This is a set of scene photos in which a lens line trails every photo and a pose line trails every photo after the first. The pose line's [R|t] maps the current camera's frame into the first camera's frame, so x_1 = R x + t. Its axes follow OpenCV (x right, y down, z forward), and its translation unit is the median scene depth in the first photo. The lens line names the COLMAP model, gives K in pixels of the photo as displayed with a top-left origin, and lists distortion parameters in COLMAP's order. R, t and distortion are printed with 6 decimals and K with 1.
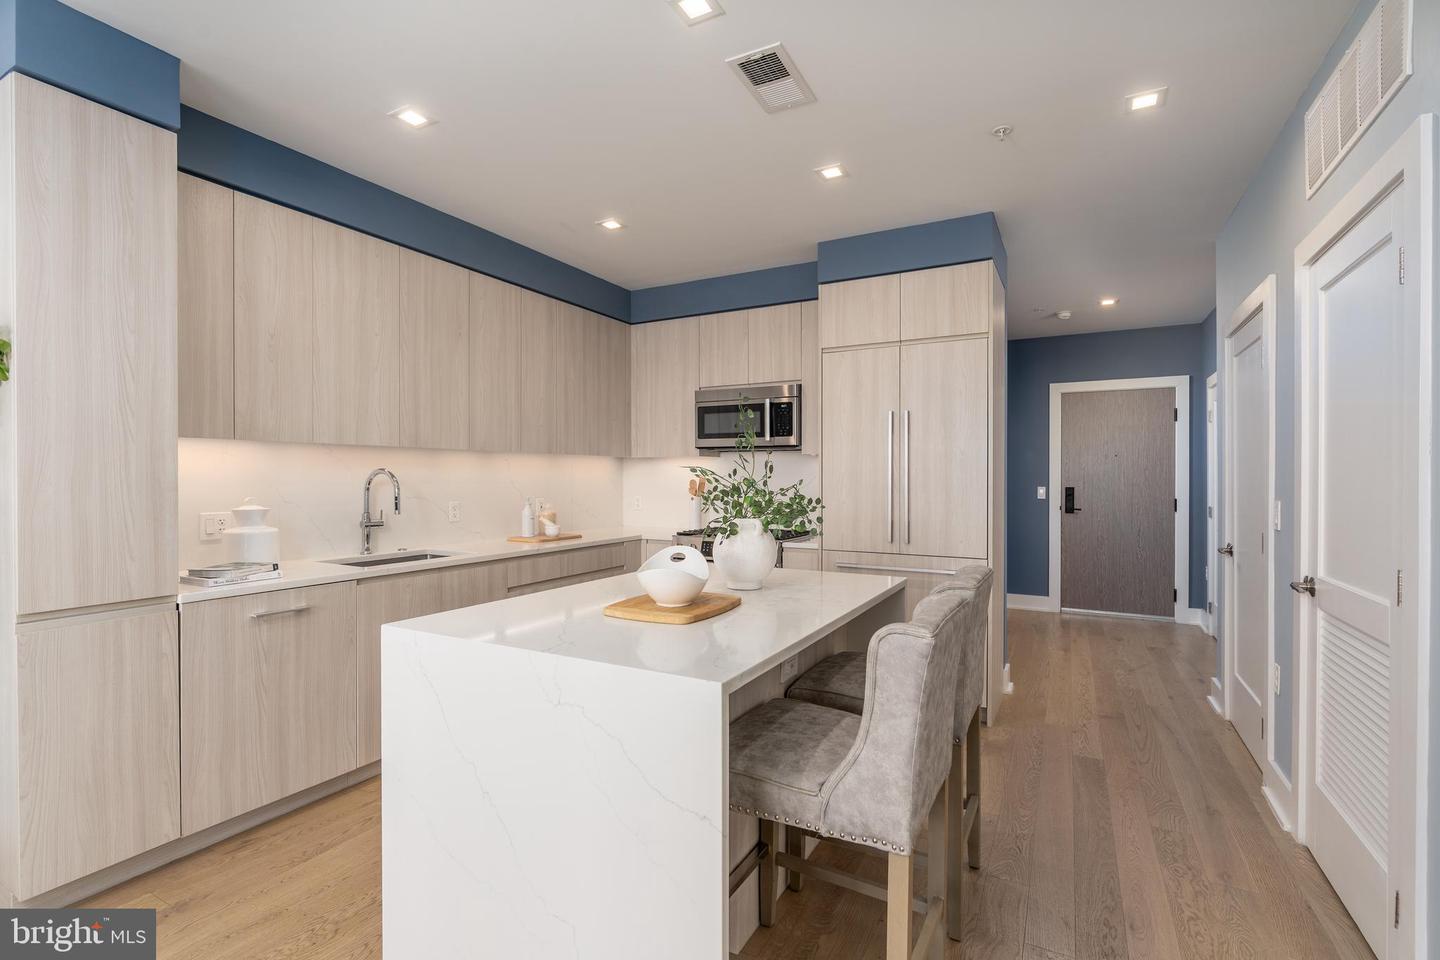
lens RADIAL K [[657.6, 0, 720.0], [0, 657.6, 480.0], [0, 0, 1]] dist [-0.000701, -0.000121]
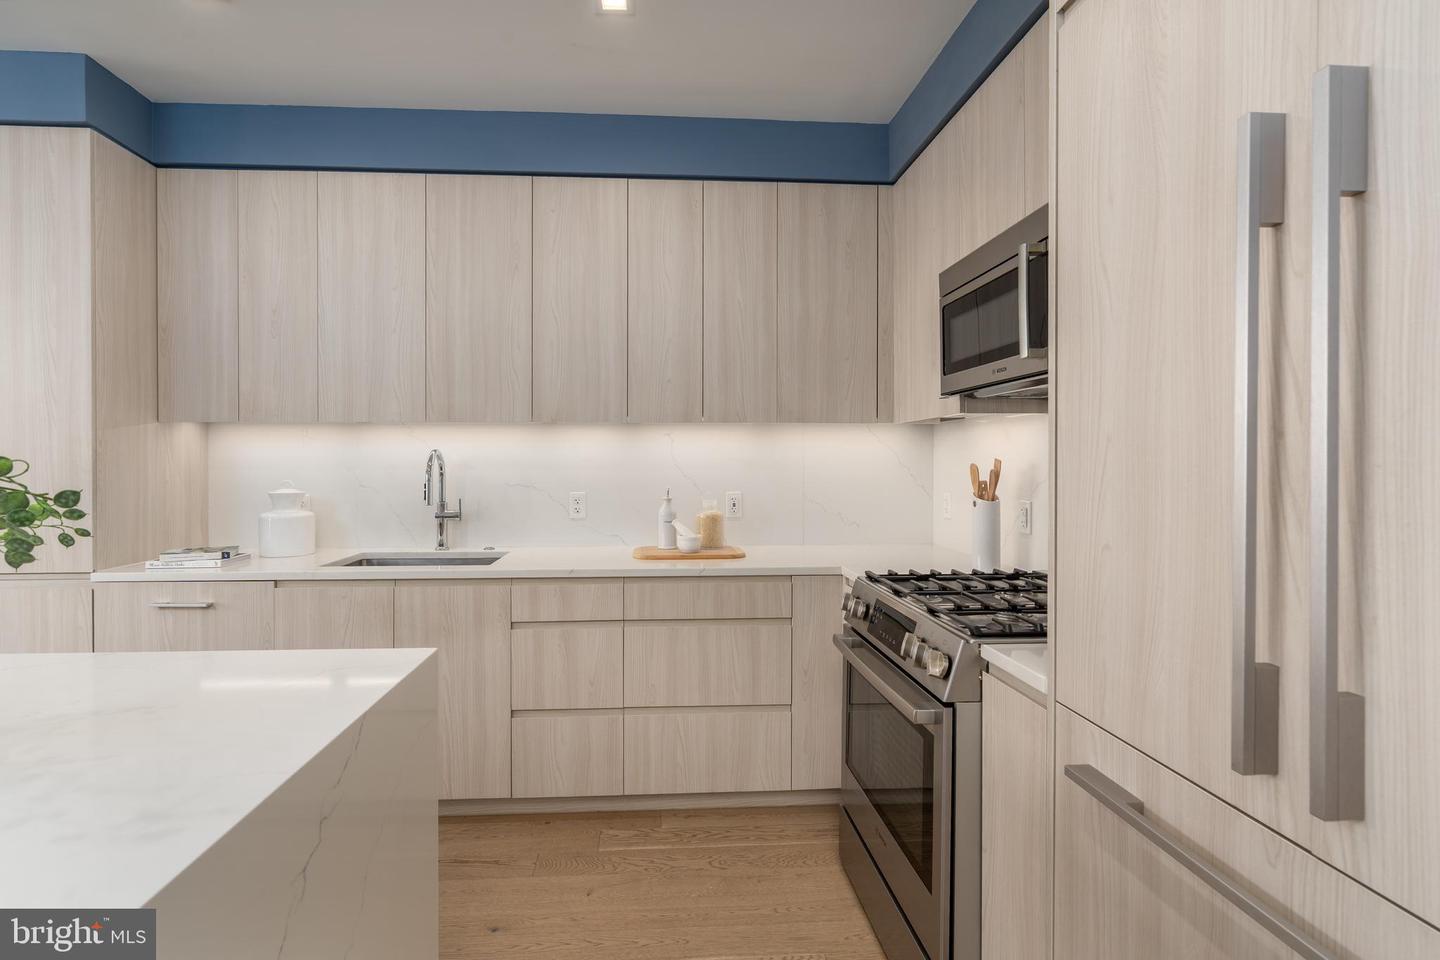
lens RADIAL K [[672.1, 0, 689.2], [0, 672.1, 467.6], [0, 0, 1]] dist [-0.001960, 0.000273]
pose [[0.523745, 0.006087, -0.851853, 0.303560], [-0.001853, 0.999980, 0.006006, -0.000161], [0.851873, -0.001567, 0.523746, 0.659061]]
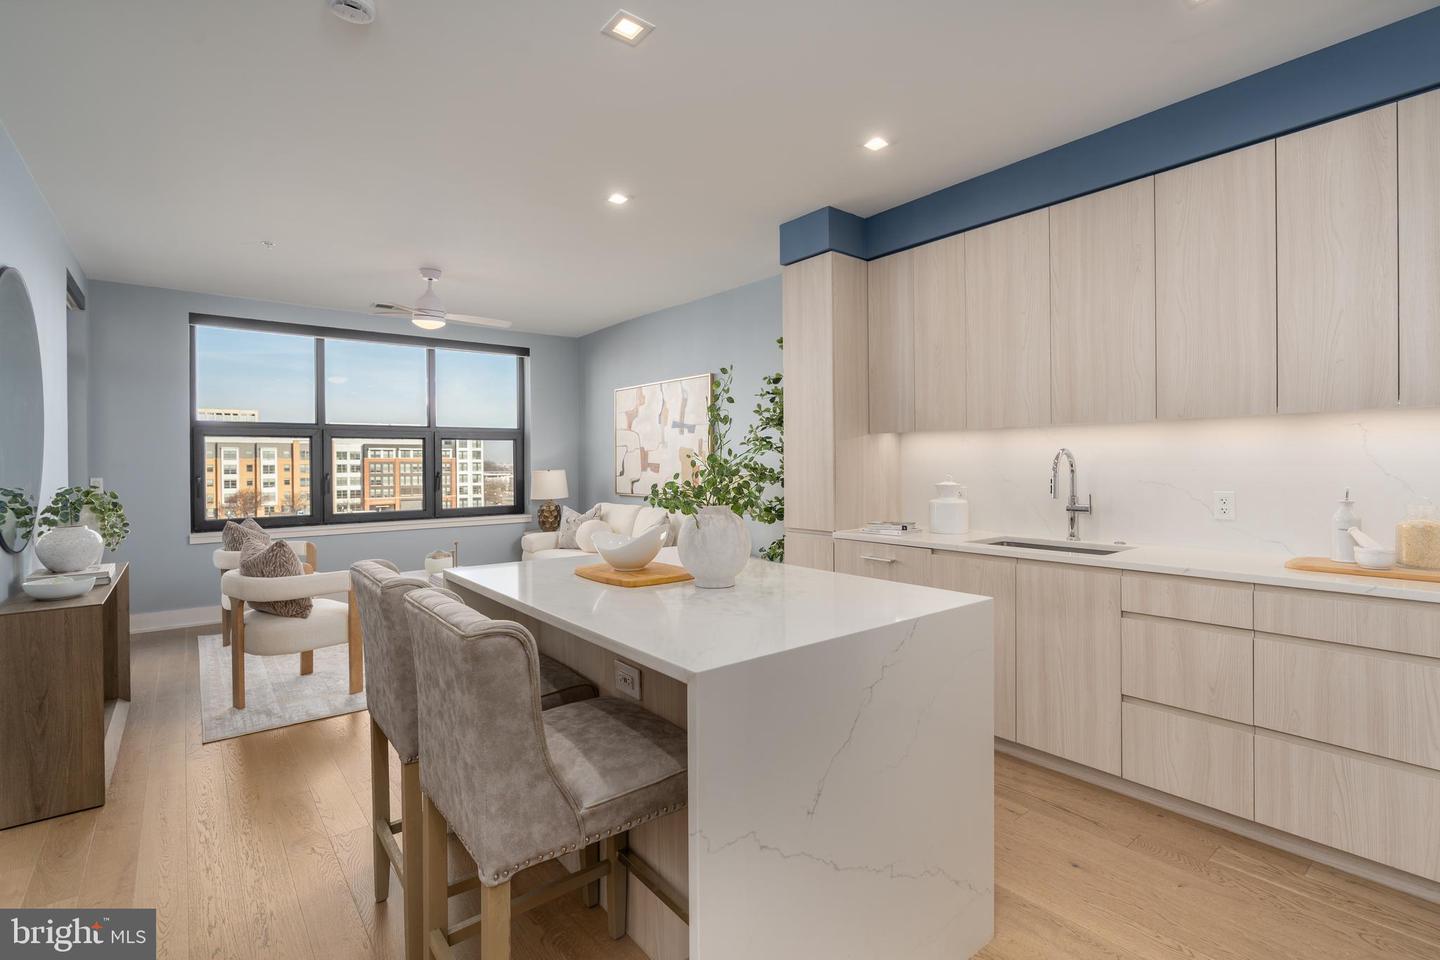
lens RADIAL K [[665.7, 0, 721.8], [0, 665.7, 475.0], [0, 0, 1]] dist [-0.000086, 0.000455]
pose [[-0.386069, 0.015691, -0.922337, 0.428600], [0.003146, 0.999872, 0.015693, 0.002759], [0.922465, 0.003157, -0.386068, 0.730042]]
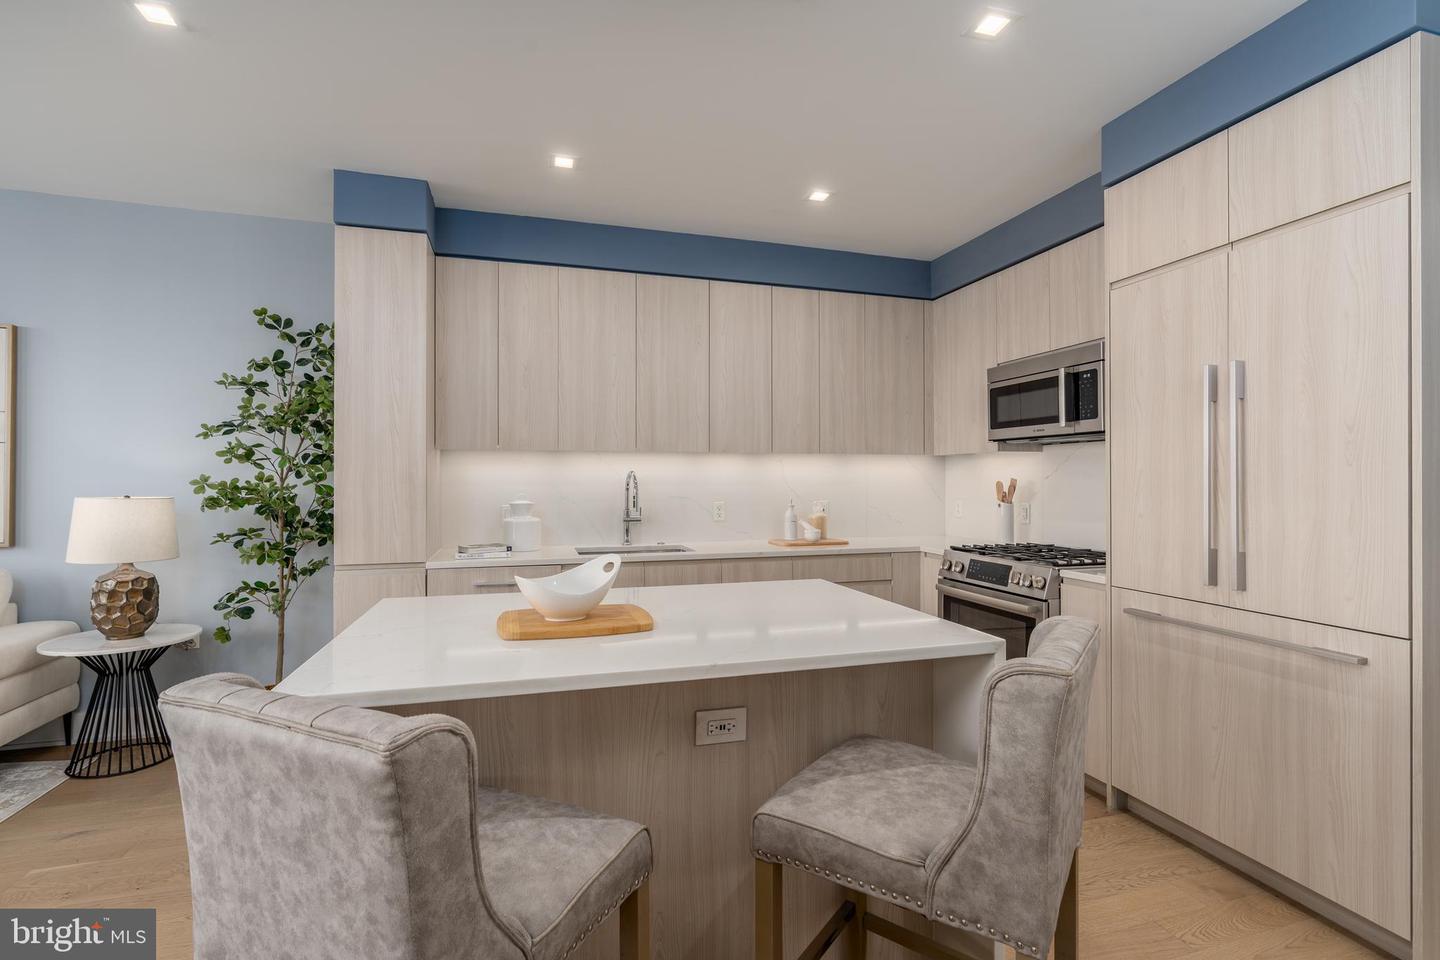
lens RADIAL K [[665.7, 0, 721.8], [0, 665.7, 475.0], [0, 0, 1]] dist [-0.000086, 0.000455]
pose [[0.711045, -0.006049, -0.703120, 0.326090], [-0.002031, 0.999941, -0.010656, 0.001327], [0.703144, 0.009005, 0.710991, 0.230114]]
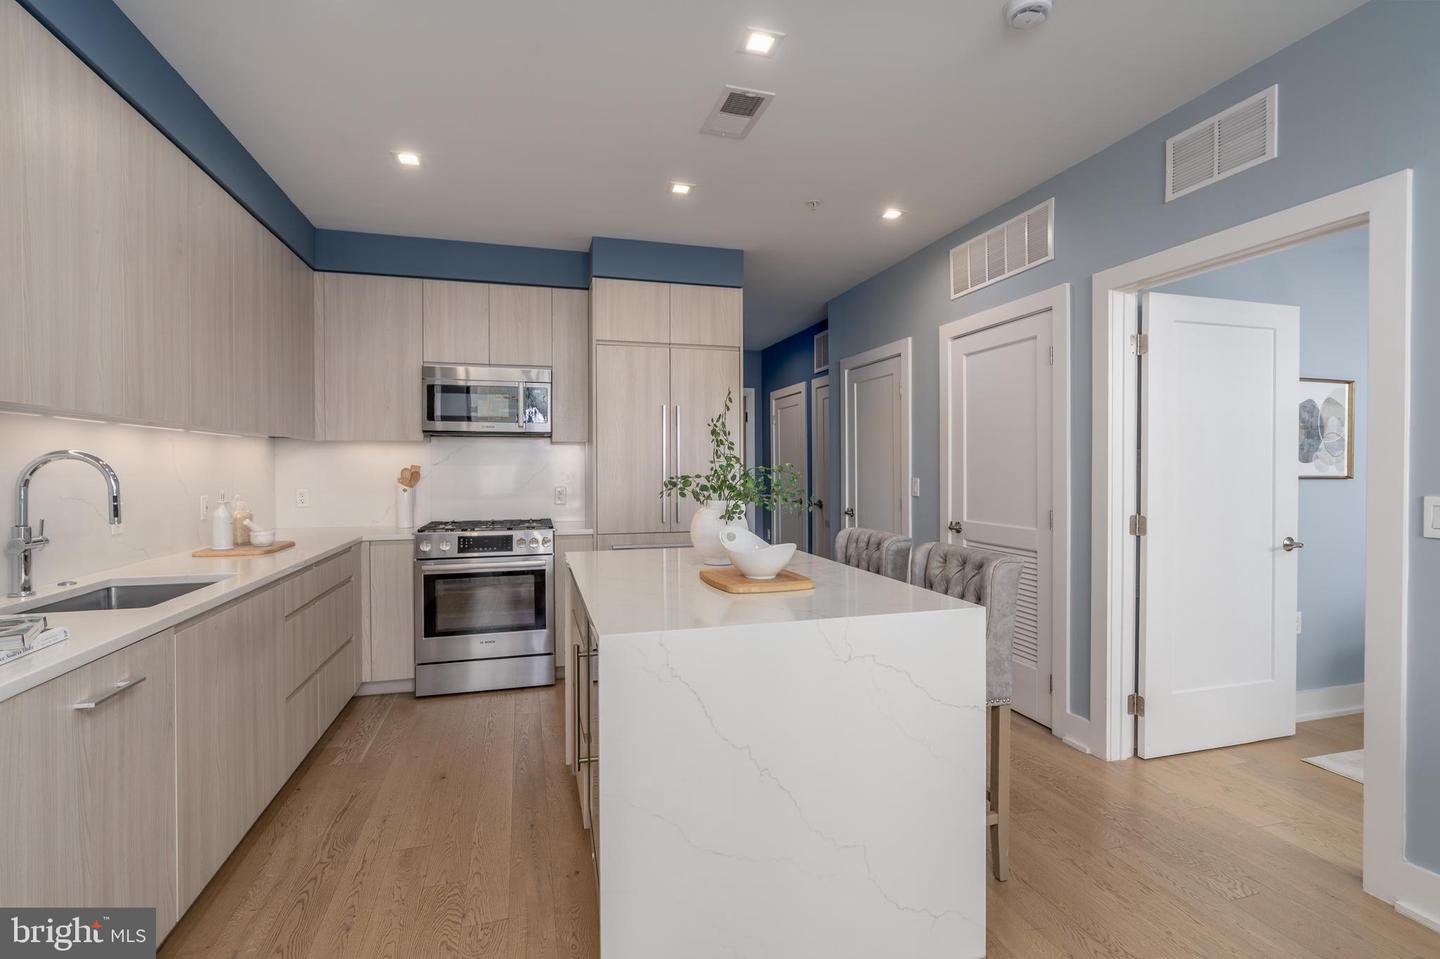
lens RADIAL K [[665.7, 0, 721.8], [0, 665.7, 474.5], [0, 0, 1]] dist [-0.000086, 0.000455]
pose [[0.709749, -0.011512, 0.704361, -0.413894], [0.005426, 0.999926, 0.010875, 0.001115], [-0.704434, -0.003897, 0.709759, 0.111678]]
